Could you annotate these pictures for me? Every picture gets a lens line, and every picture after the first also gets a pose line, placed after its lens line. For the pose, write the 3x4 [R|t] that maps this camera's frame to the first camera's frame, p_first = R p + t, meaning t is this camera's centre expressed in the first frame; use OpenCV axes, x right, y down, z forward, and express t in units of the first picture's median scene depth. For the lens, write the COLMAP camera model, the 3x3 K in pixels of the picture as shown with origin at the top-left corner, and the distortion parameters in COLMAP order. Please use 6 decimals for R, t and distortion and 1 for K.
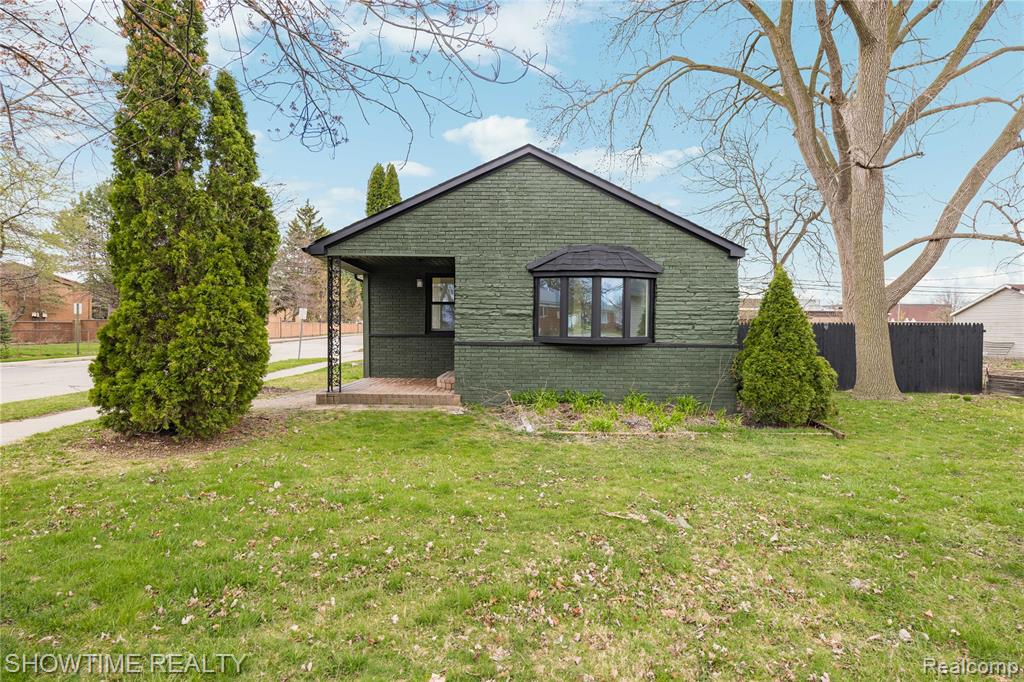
lens RADIAL K [[562.7, 0, 515.4], [0, 562.7, 346.7], [0, 0, 1]] dist [-0.000334, -0.000257]
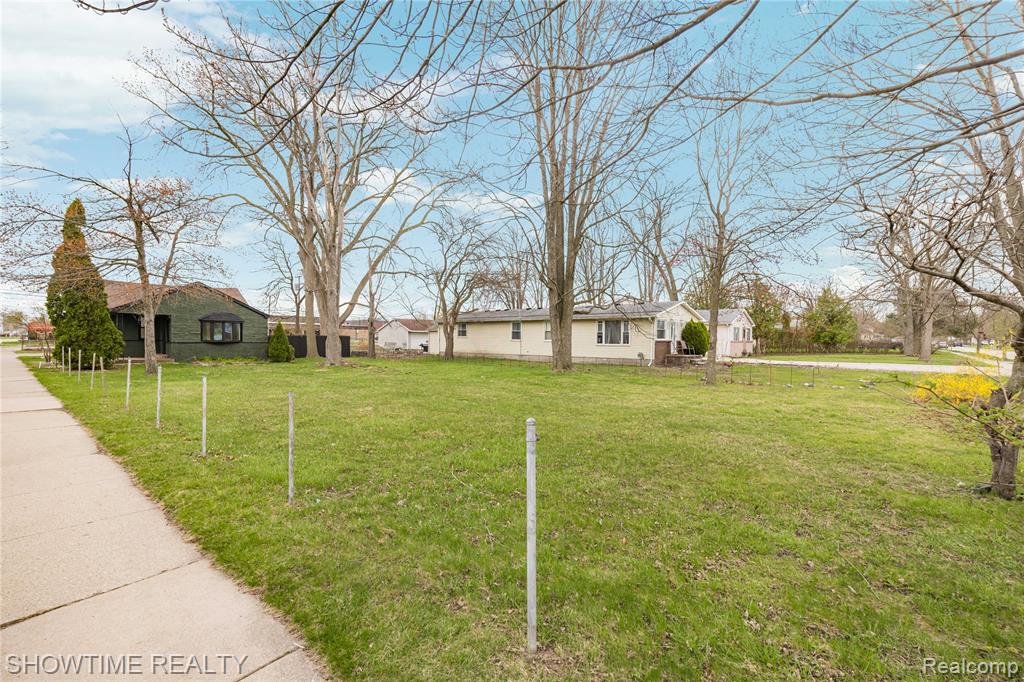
lens RADIAL K [[455.1, 0, 517.8], [0, 455.1, 345.8], [0, 0, 1]] dist [0.003863, 0.000101]
pose [[0.661744, -0.012746, 0.749621, -0.734901], [0.017342, 0.999848, 0.001691, 0.041603], [-0.749529, 0.011881, 0.661865, -2.130757]]
